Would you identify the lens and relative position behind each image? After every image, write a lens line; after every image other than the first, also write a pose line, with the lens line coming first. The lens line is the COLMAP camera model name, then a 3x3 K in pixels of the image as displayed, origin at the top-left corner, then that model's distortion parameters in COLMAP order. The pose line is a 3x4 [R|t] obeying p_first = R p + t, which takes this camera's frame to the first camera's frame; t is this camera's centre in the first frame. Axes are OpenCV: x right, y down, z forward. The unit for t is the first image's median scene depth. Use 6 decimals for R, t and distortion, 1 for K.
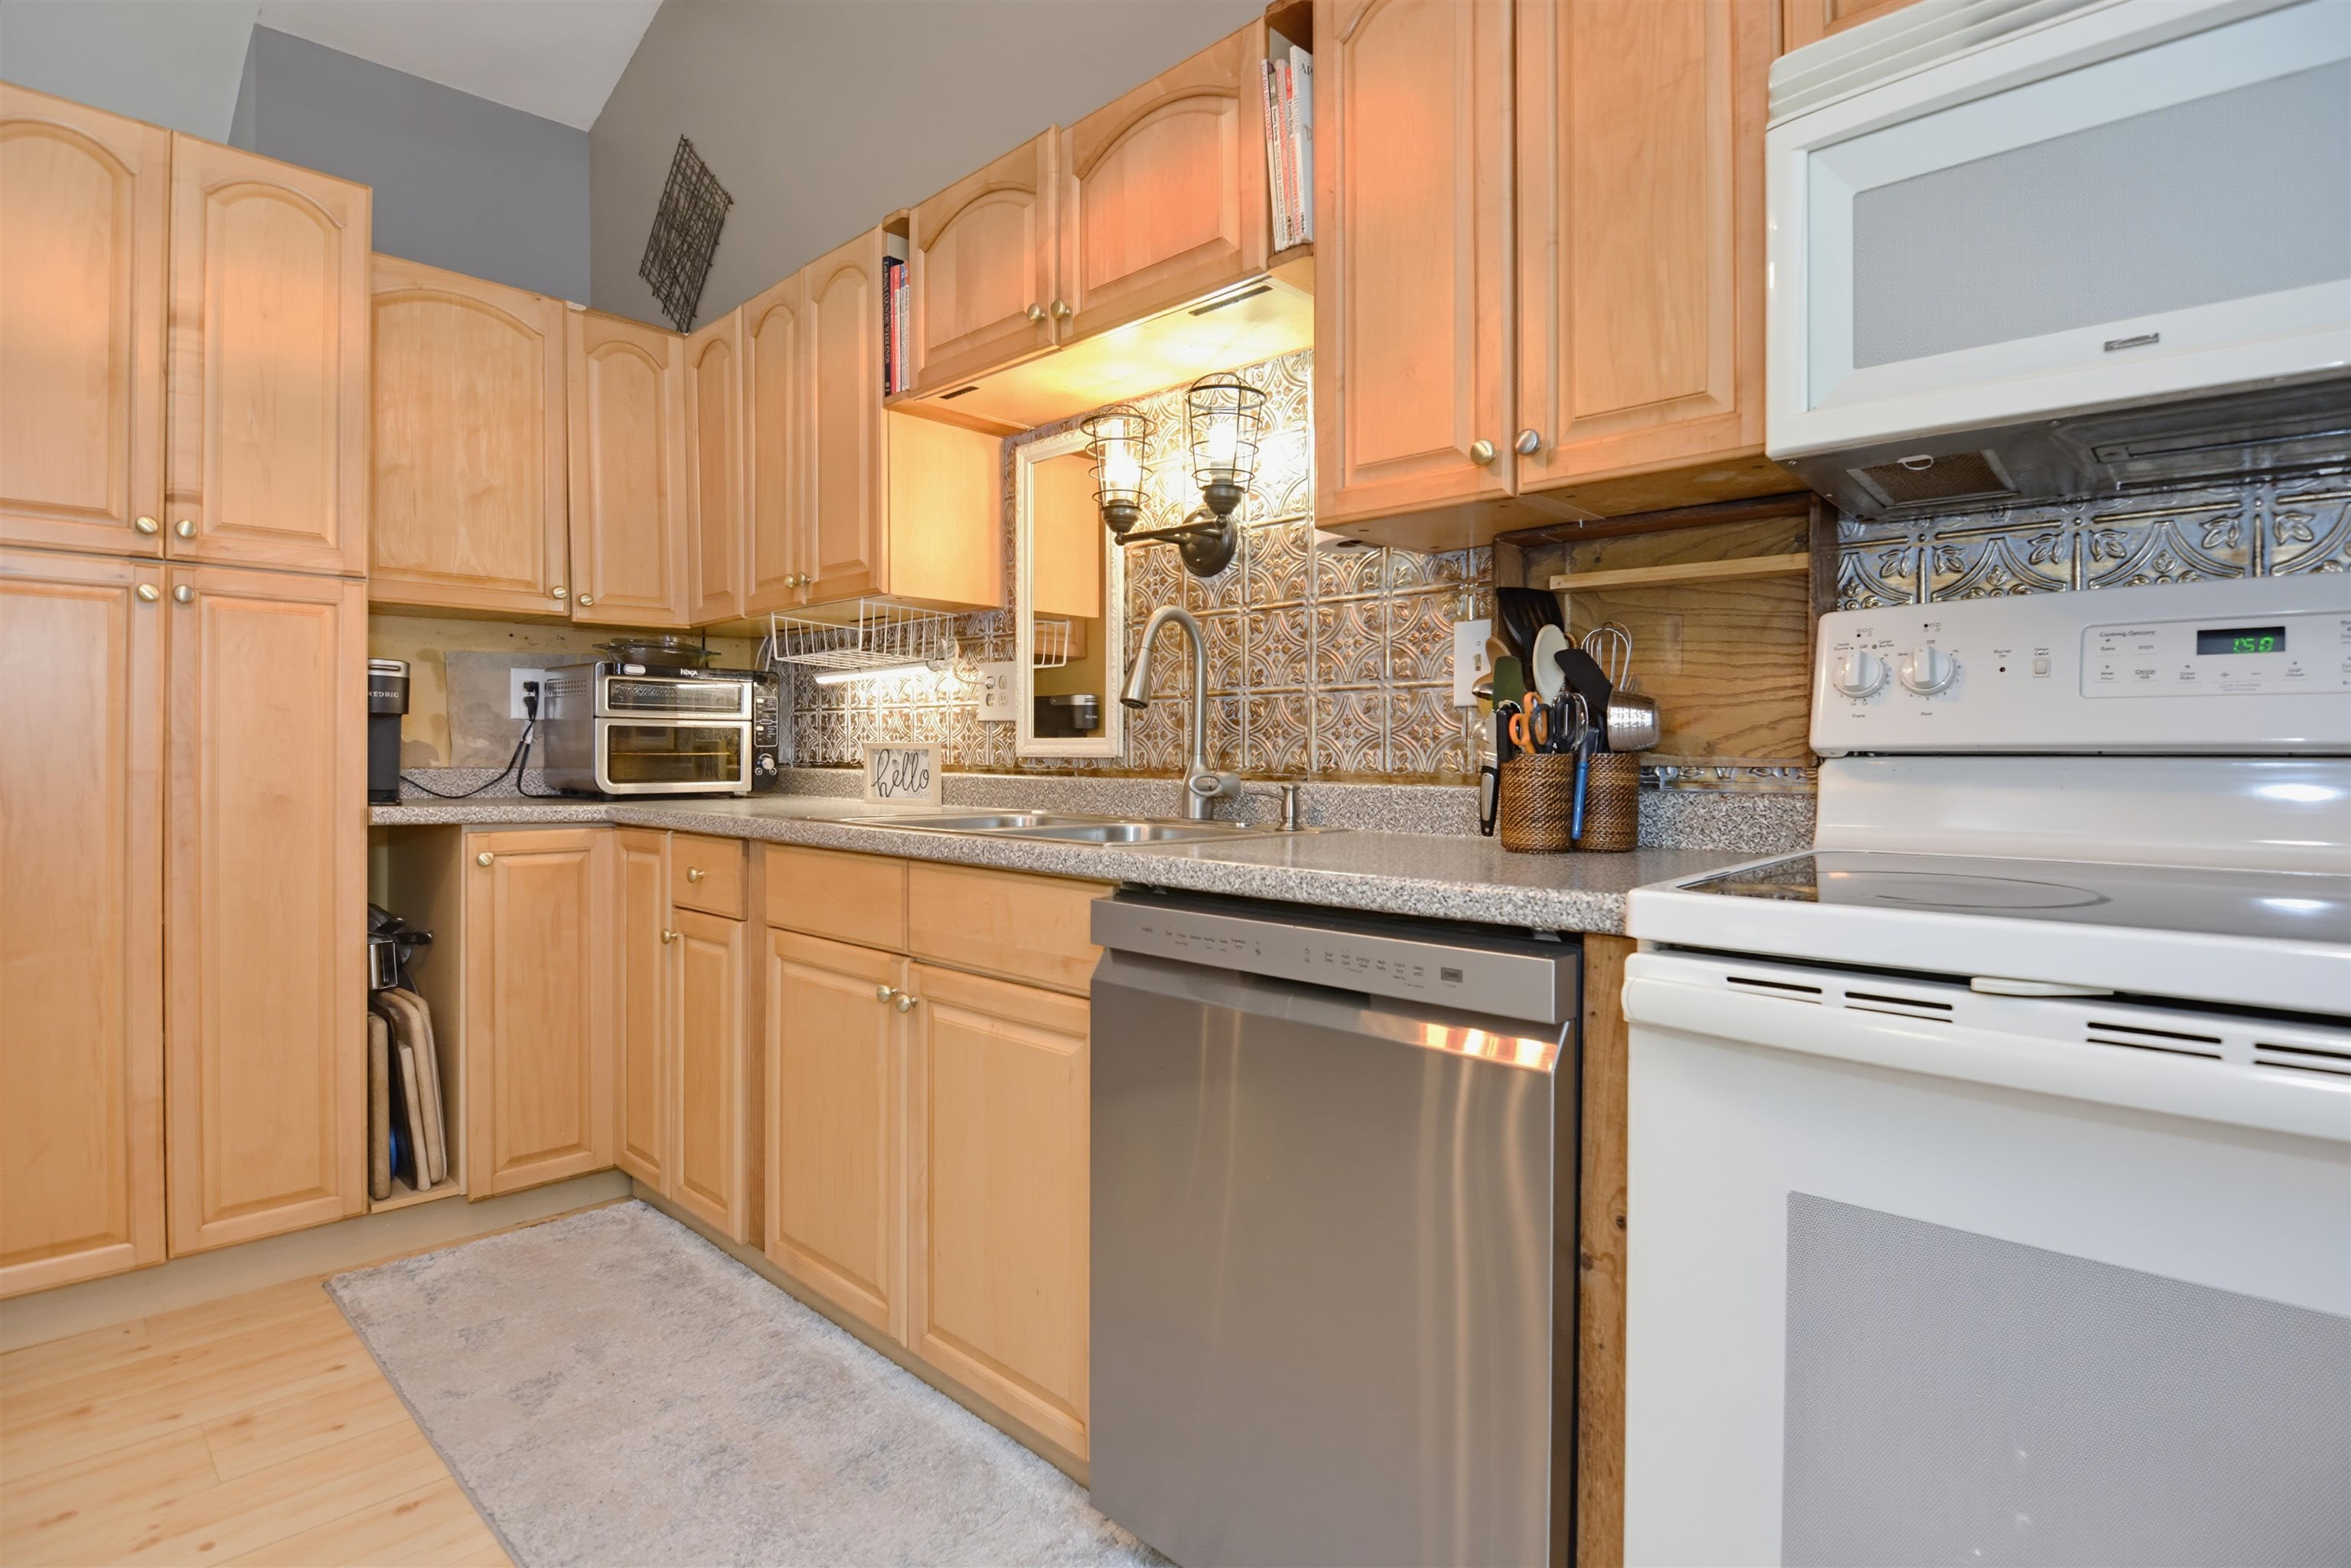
lens RADIAL K [[1142.3, 0, 1158.4], [0, 1142.3, 764.9], [0, 0, 1]] dist [-0.014417, -0.006518]
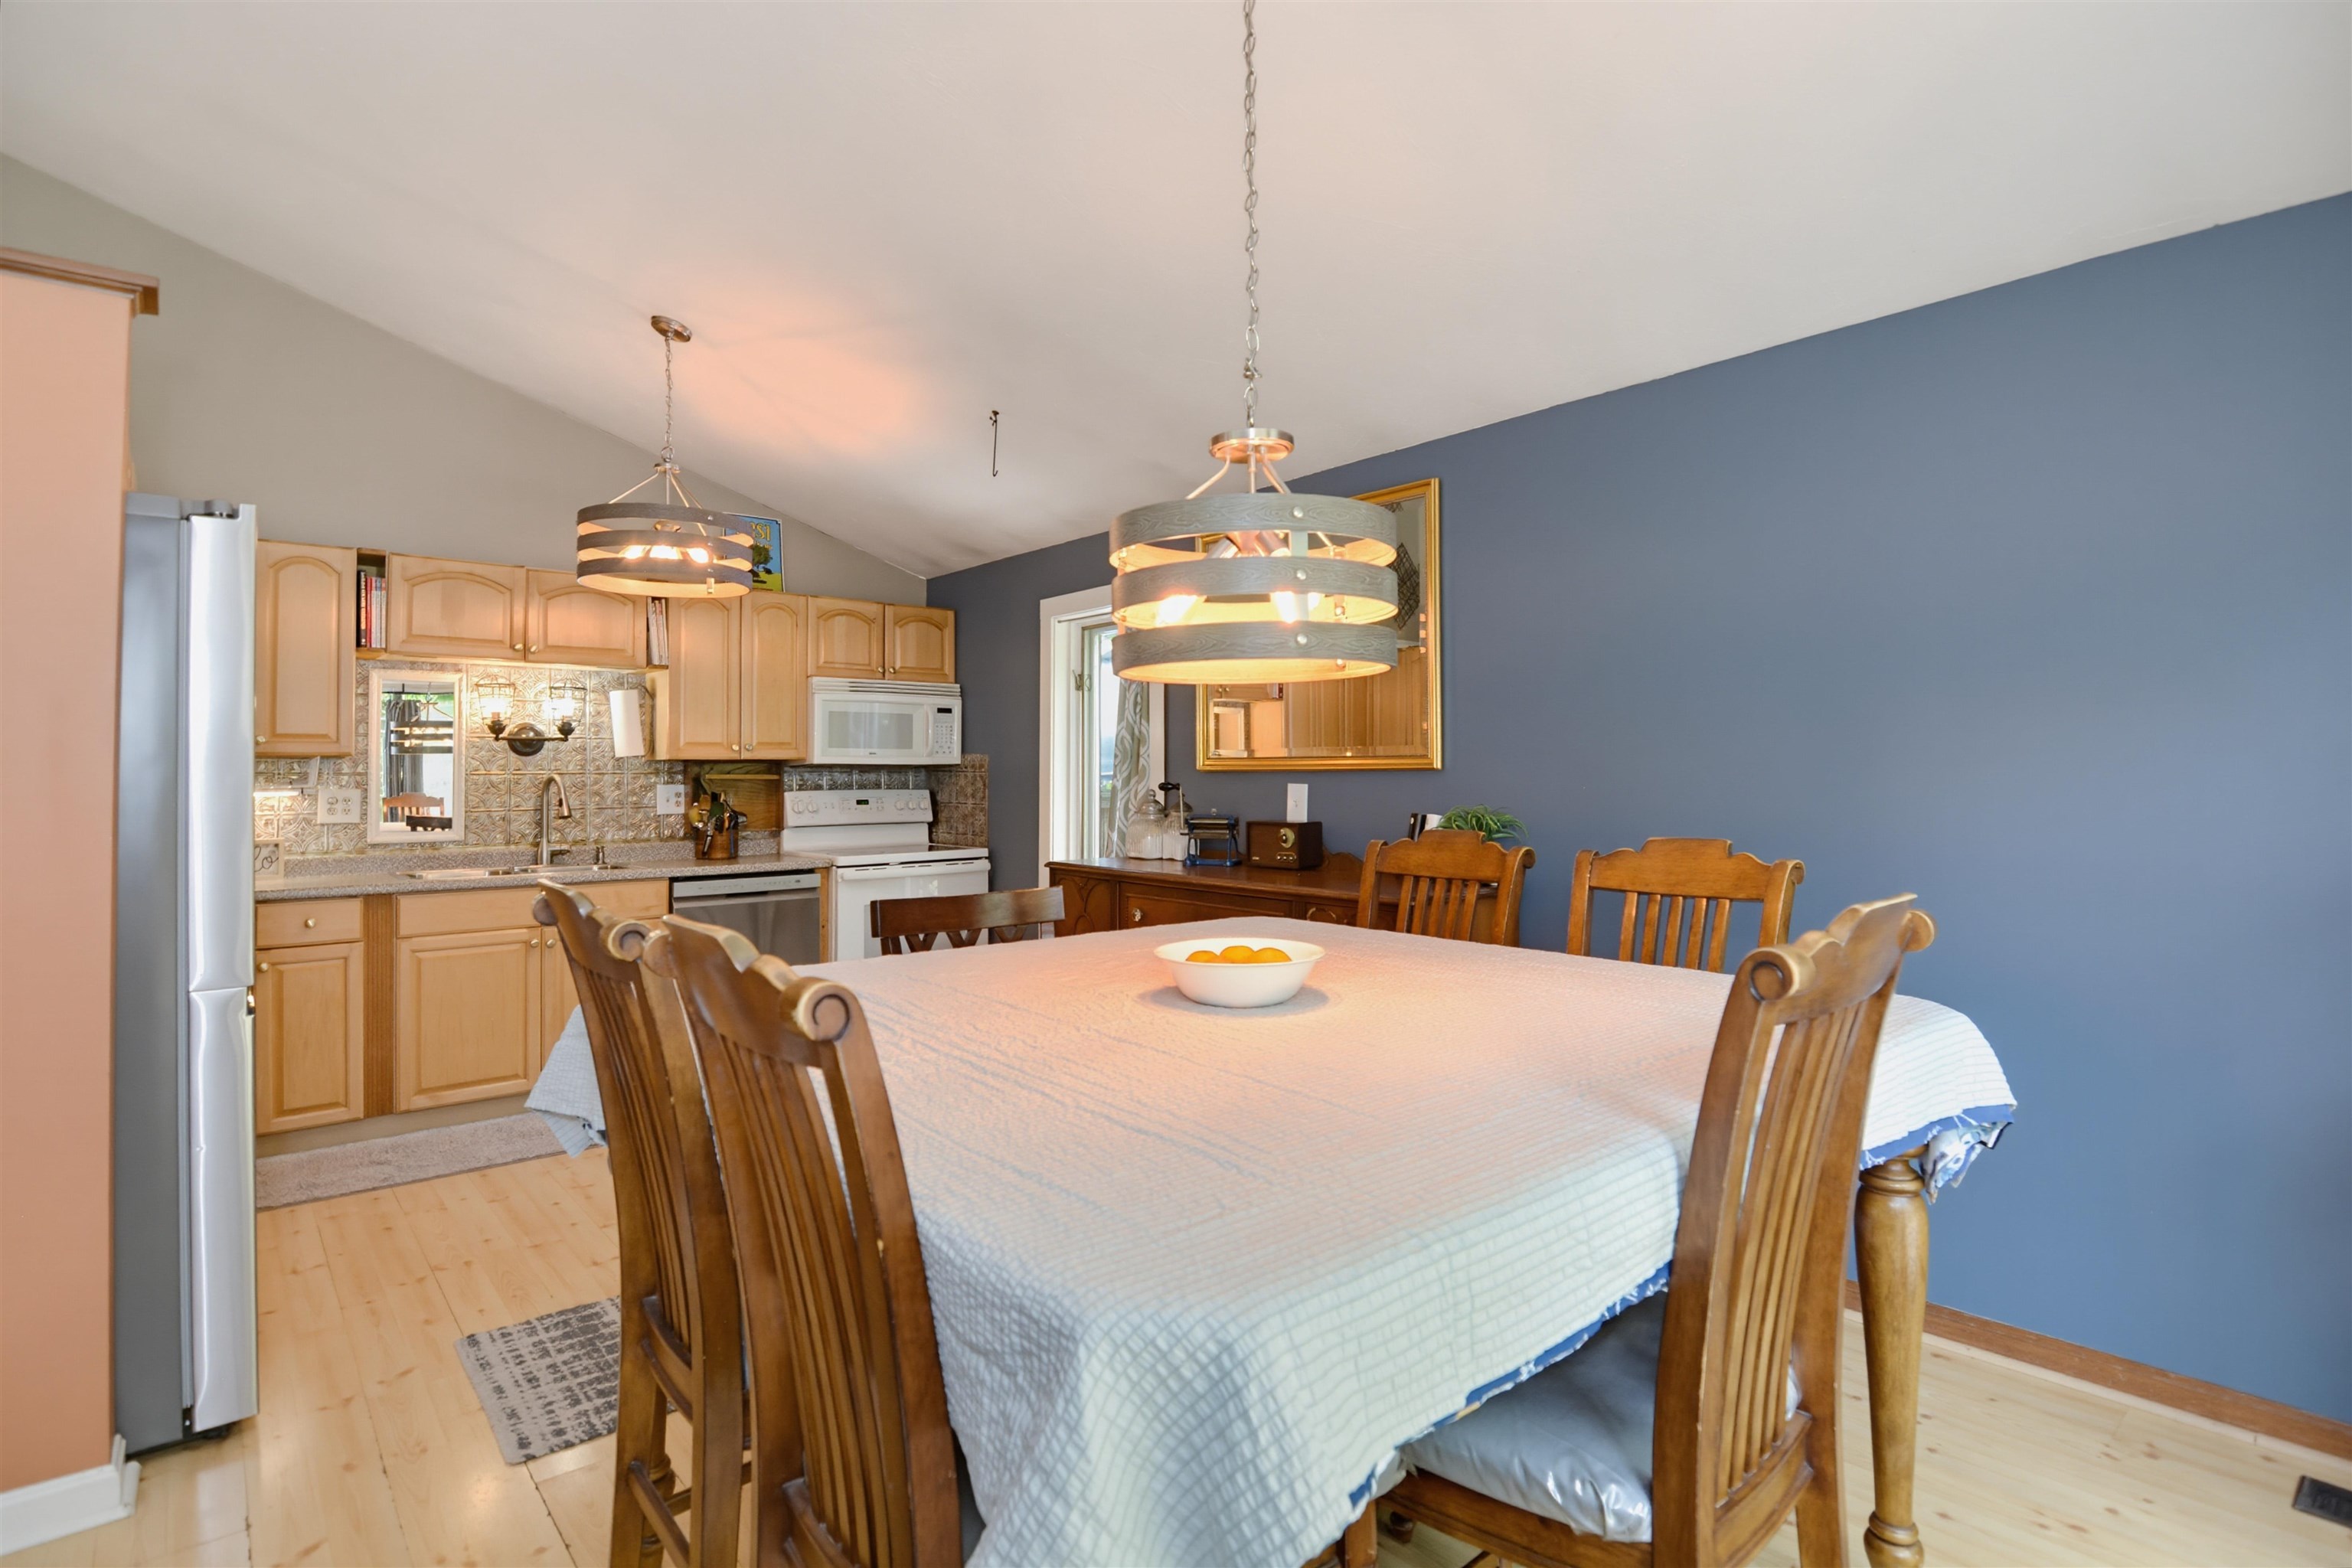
lens RADIAL K [[1142.8, 0, 1157.7], [0, 1142.8, 775.3], [0, 0, 1]] dist [-0.014417, -0.006518]
pose [[0.133057, -0.003380, 0.991103, -2.179209], [0.021109, 0.999777, 0.000576, -0.113153], [-0.990884, 0.020845, 0.133099, -0.560504]]
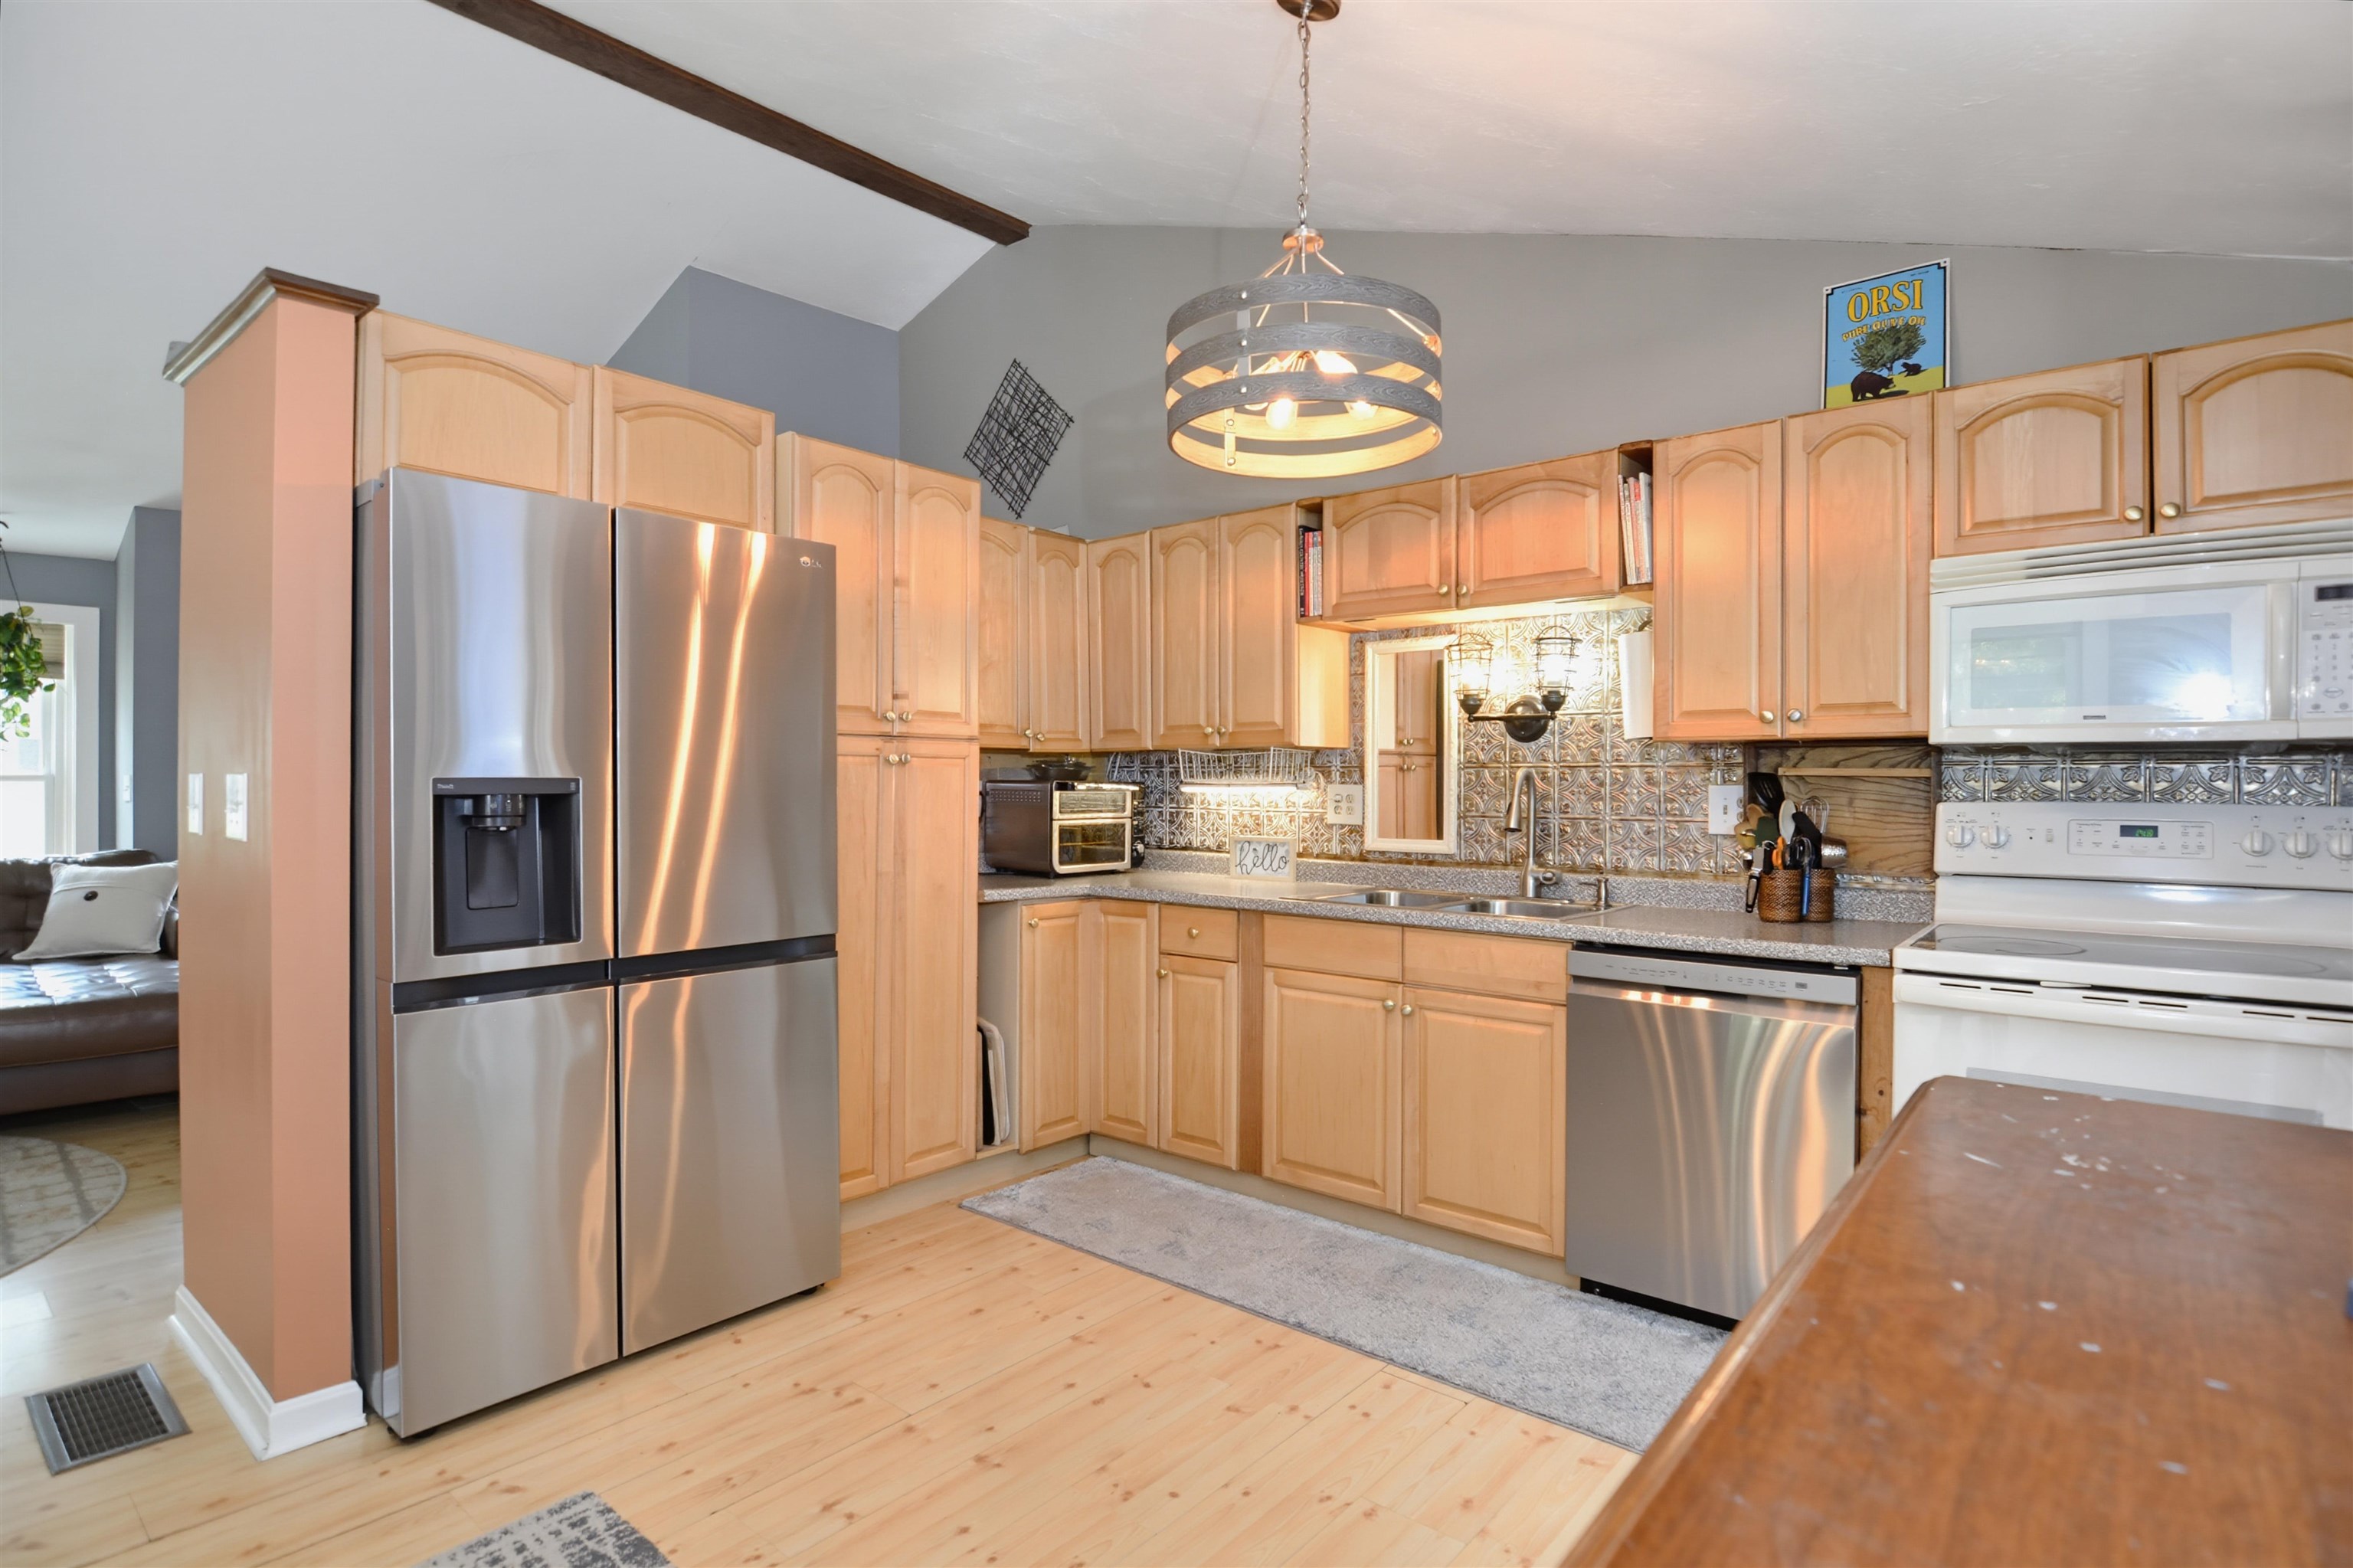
lens RADIAL K [[1143.4, 0, 1188.8], [0, 1143.4, 789.8], [0, 0, 1]] dist [-0.014417, -0.006518]
pose [[0.998523, -0.000311, 0.054332, -0.560750], [0.000722, 0.999971, -0.007537, -0.096271], [-0.054328, 0.007565, 0.998495, -0.611979]]
